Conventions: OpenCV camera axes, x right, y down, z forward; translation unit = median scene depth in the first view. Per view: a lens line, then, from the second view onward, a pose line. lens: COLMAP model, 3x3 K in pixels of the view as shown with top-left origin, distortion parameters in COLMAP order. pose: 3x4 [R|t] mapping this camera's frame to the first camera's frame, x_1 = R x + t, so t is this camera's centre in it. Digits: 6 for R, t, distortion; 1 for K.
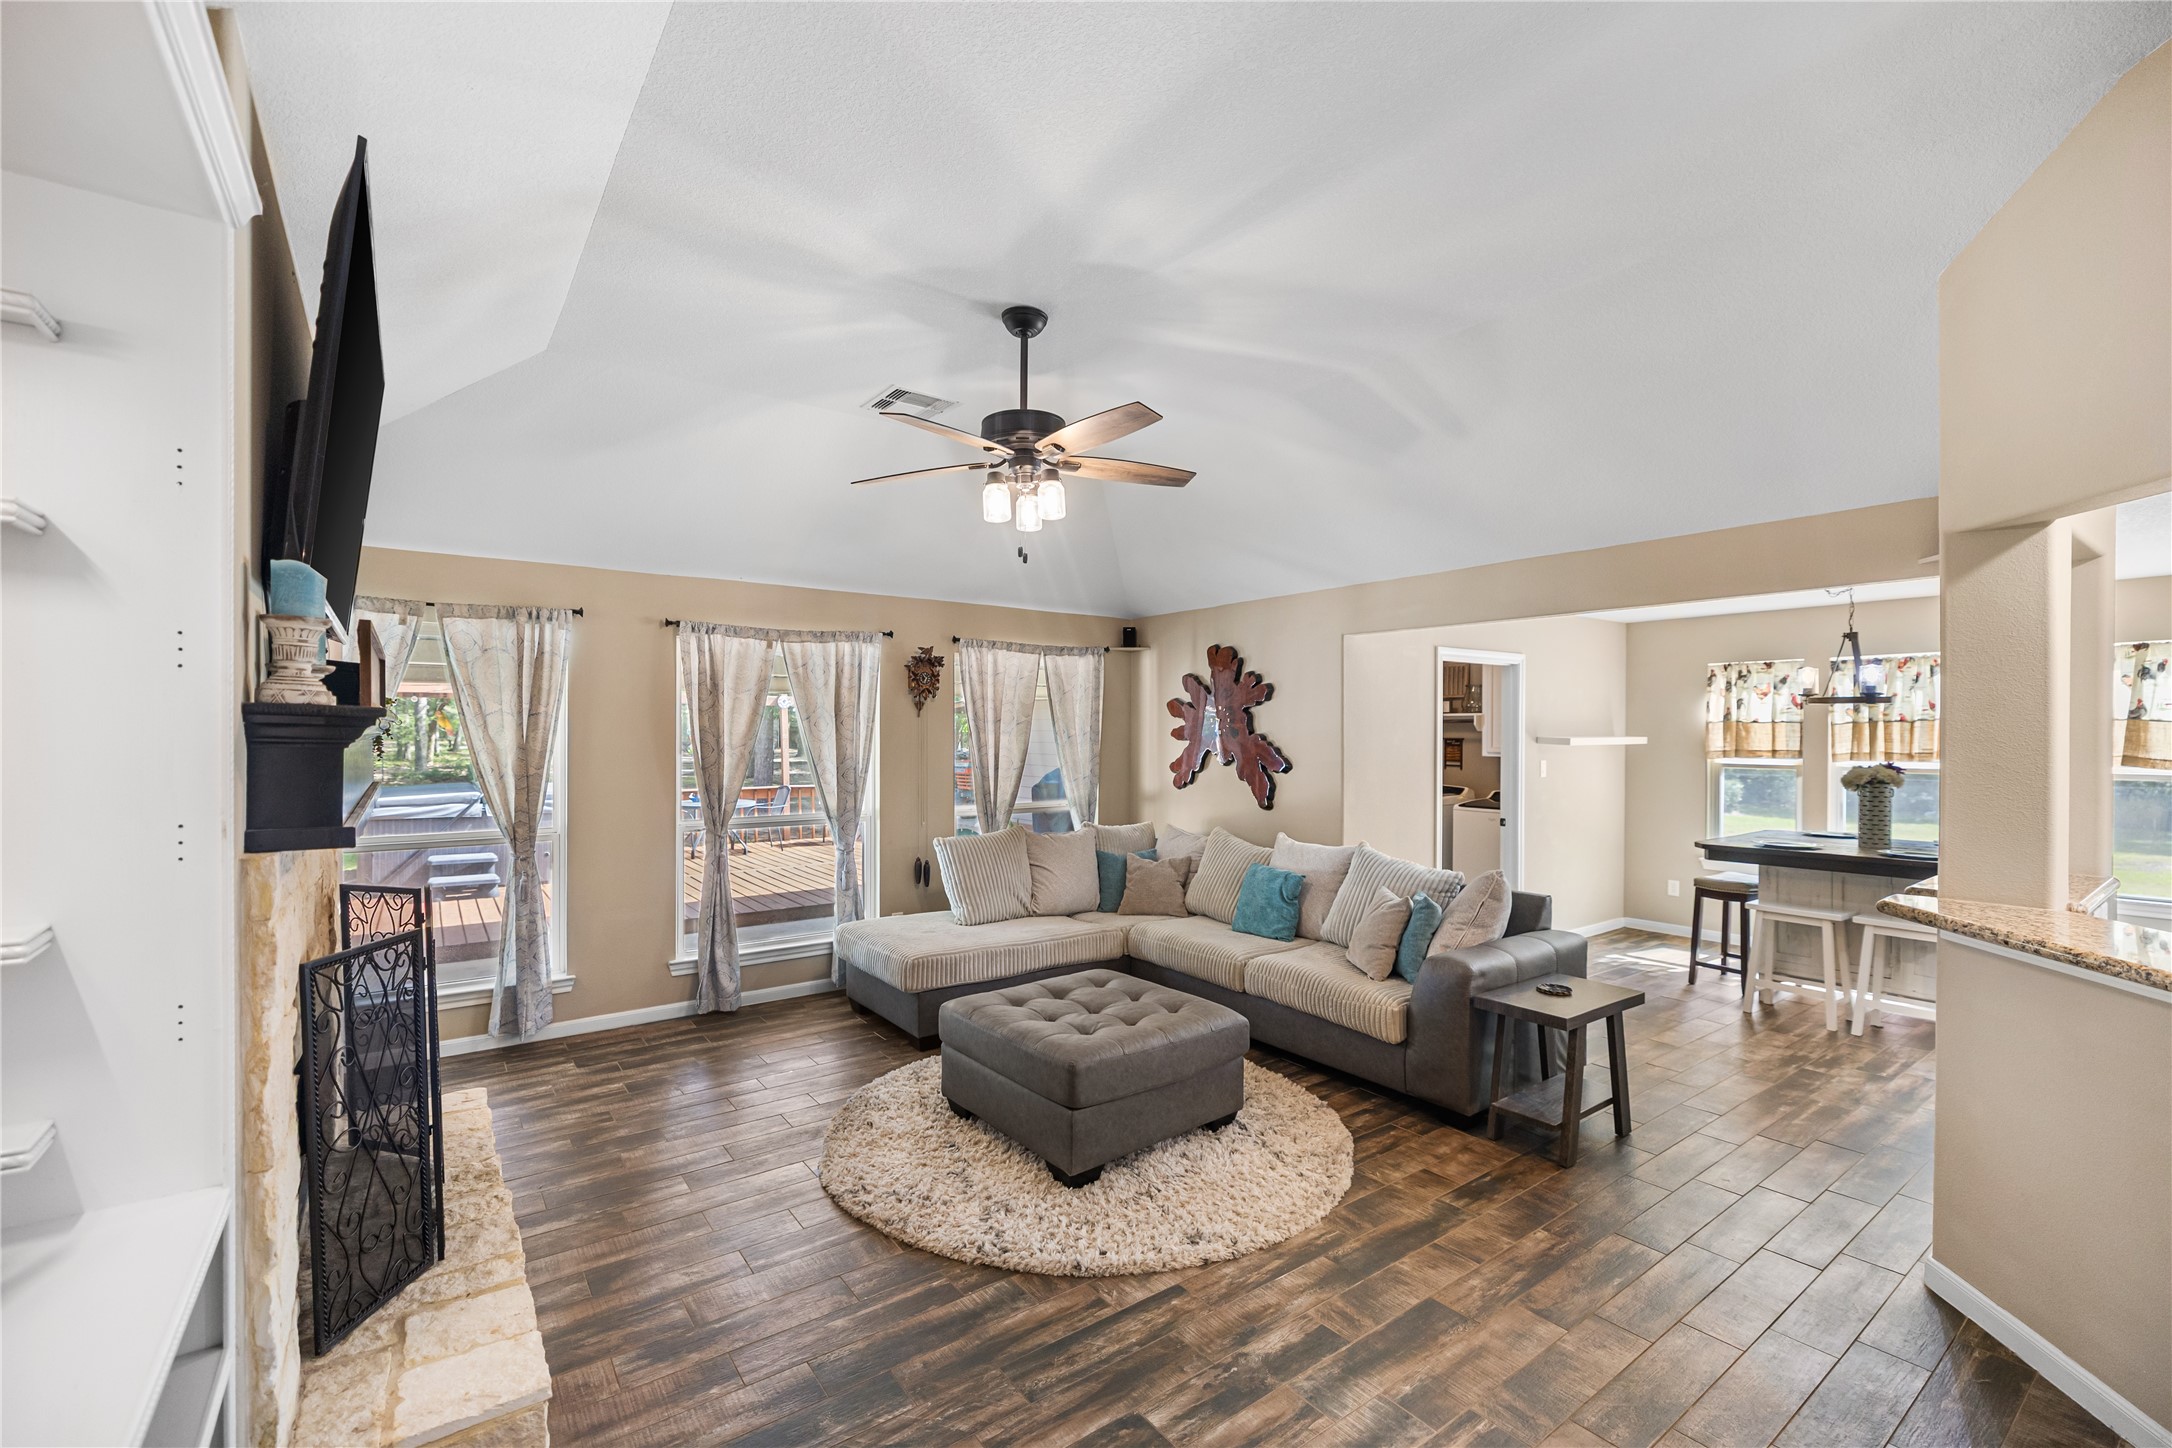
lens RADIAL K [[914.5, 0, 1071.3], [0, 914.5, 737.6], [0, 0, 1]] dist [0.000084, -0.001136]
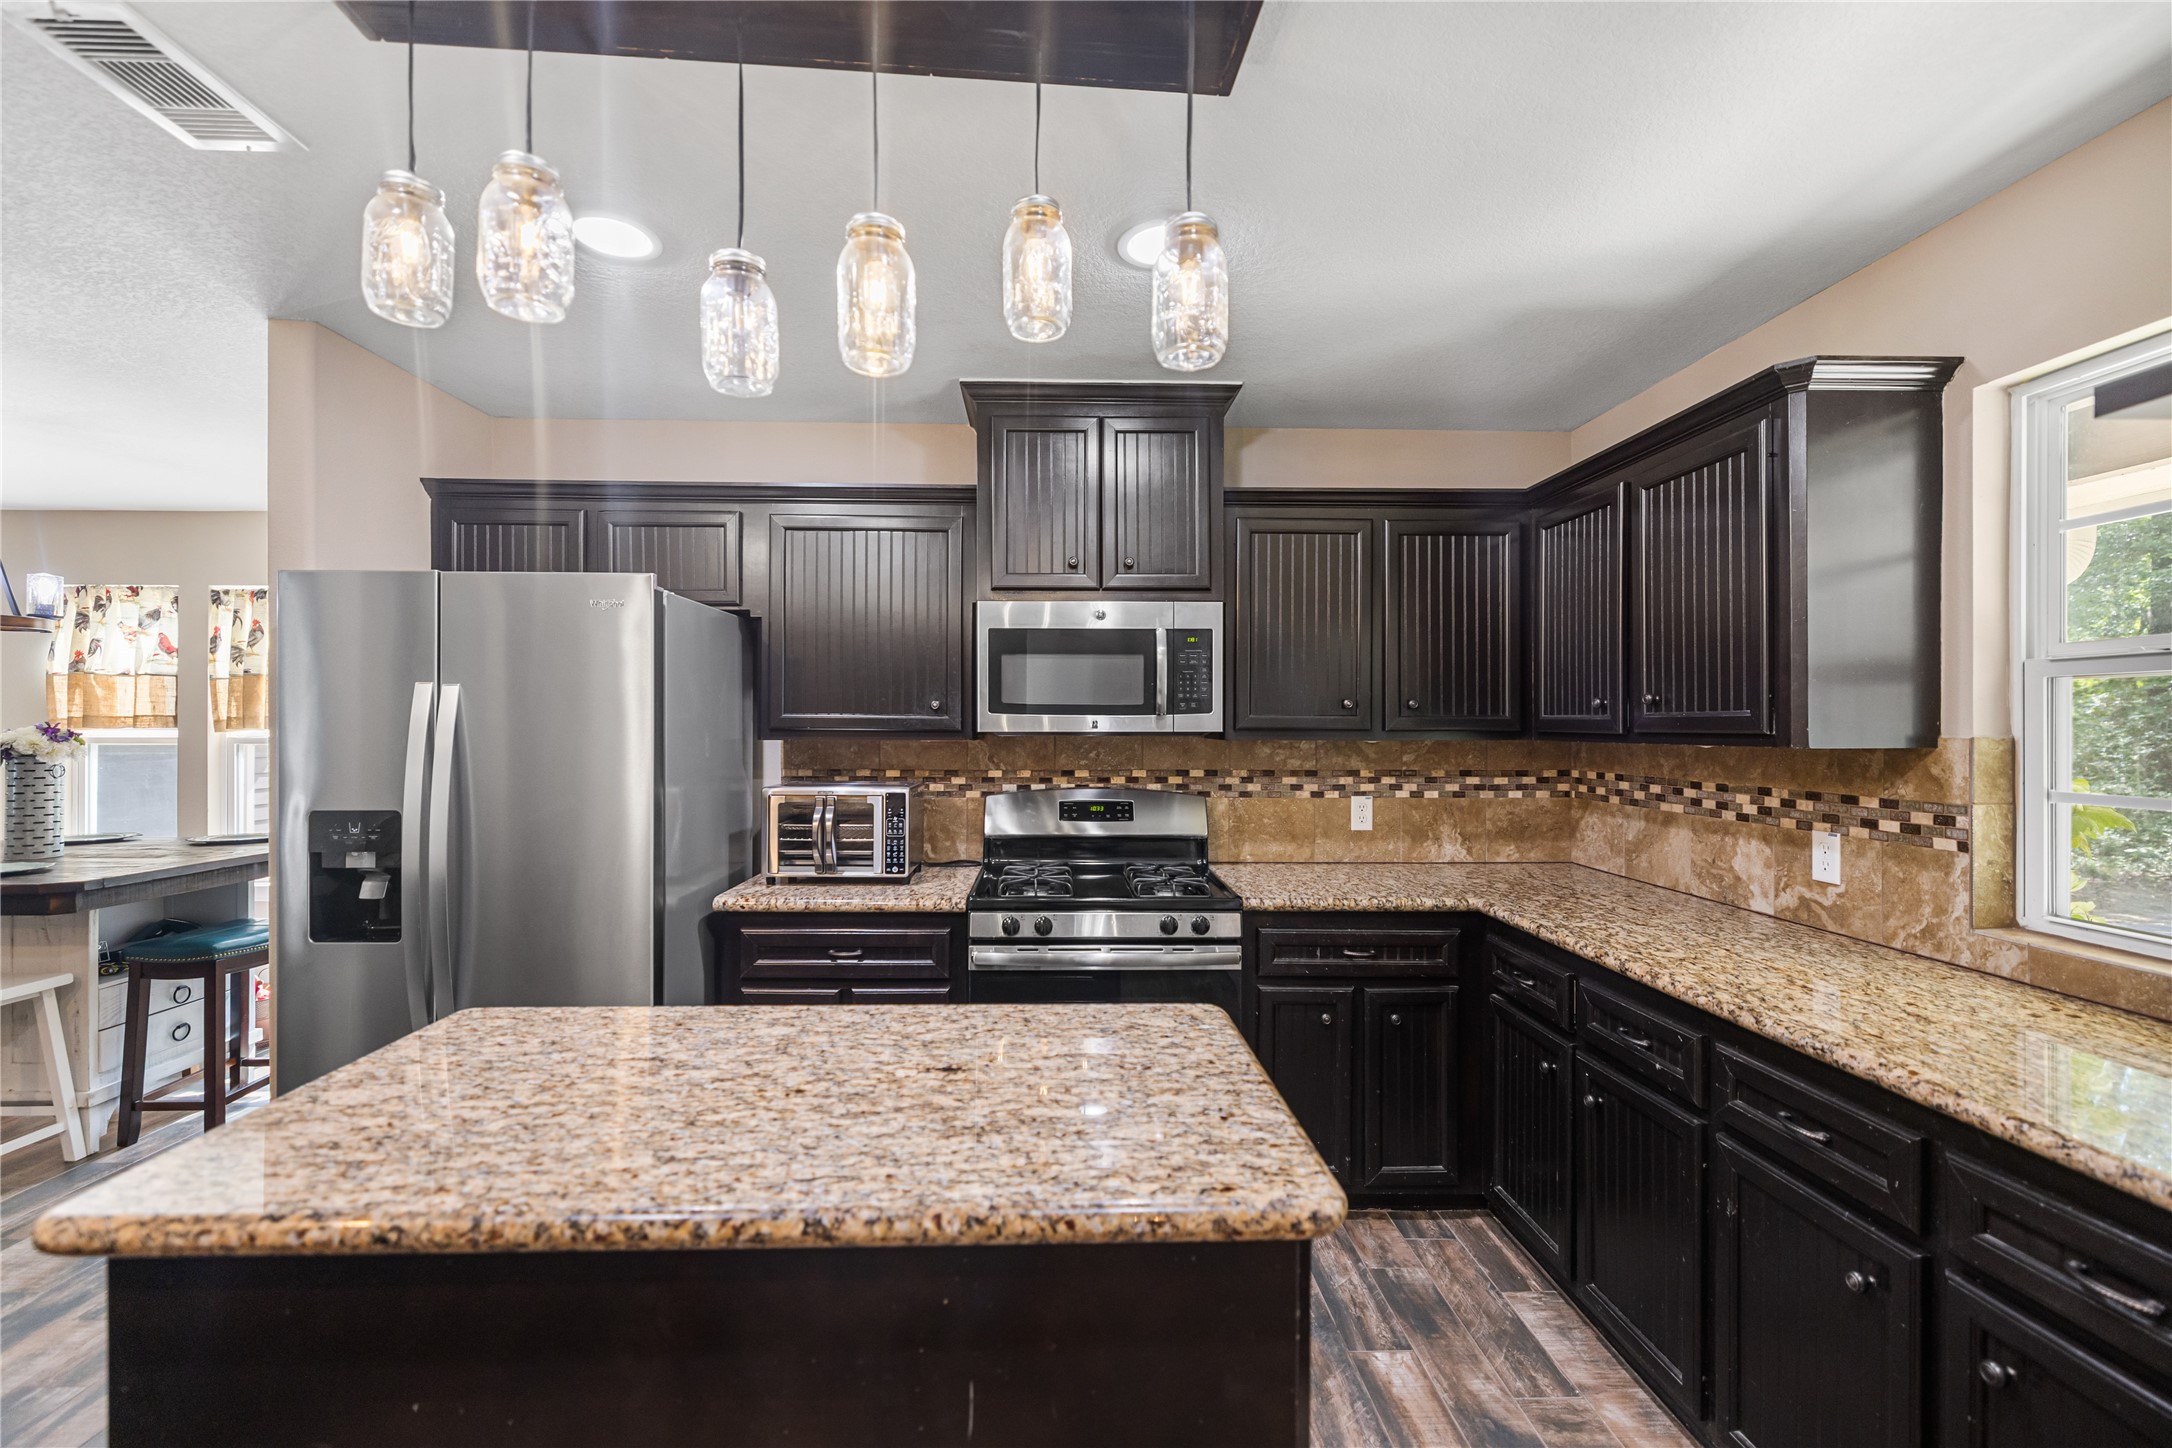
lens RADIAL K [[914.5, 0, 1071.0], [0, 914.5, 725.0], [0, 0, 1]] dist [0.000084, -0.001136]
pose [[0.561238, -0.002160, 0.827652, 0.750969], [0.006737, 0.999975, -0.001959, 0.033760], [-0.827627, 0.006676, 0.561238, 0.051810]]
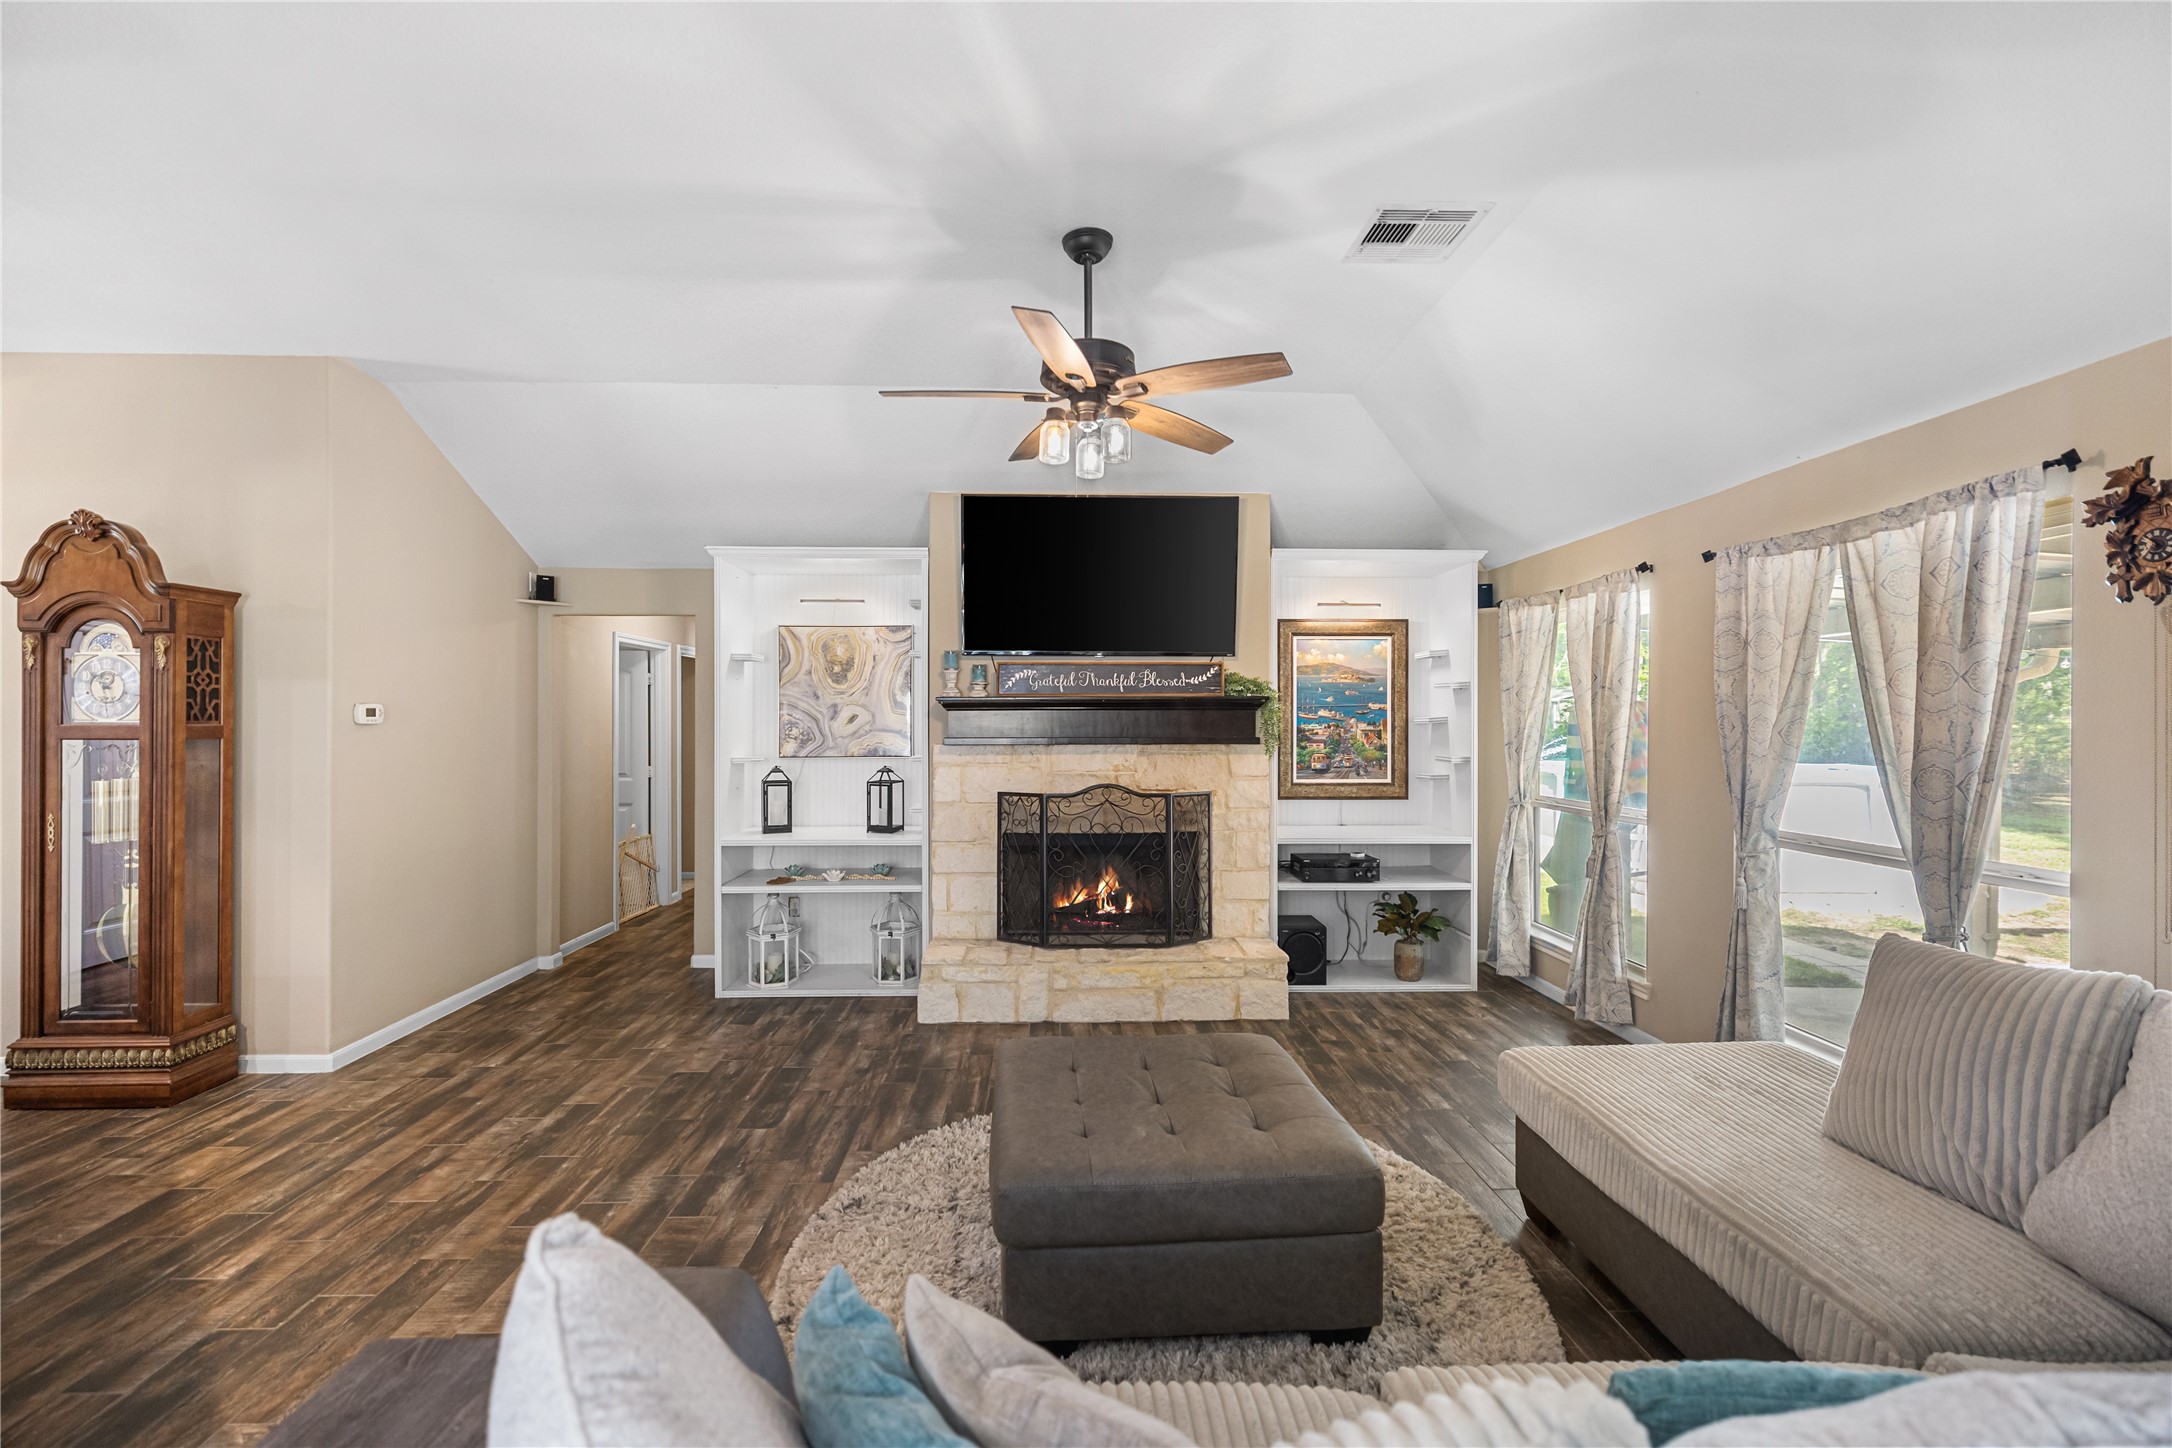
lens RADIAL K [[914.5, 0, 1080.0], [0, 914.5, 725.0], [0, 0, 1]] dist [0.000084, -0.001136]
pose [[-0.555864, 0.001715, -0.831271, 0.441812], [-0.006993, 0.999953, 0.006739, 0.010149], [0.831244, 0.009559, -0.555826, 0.935735]]
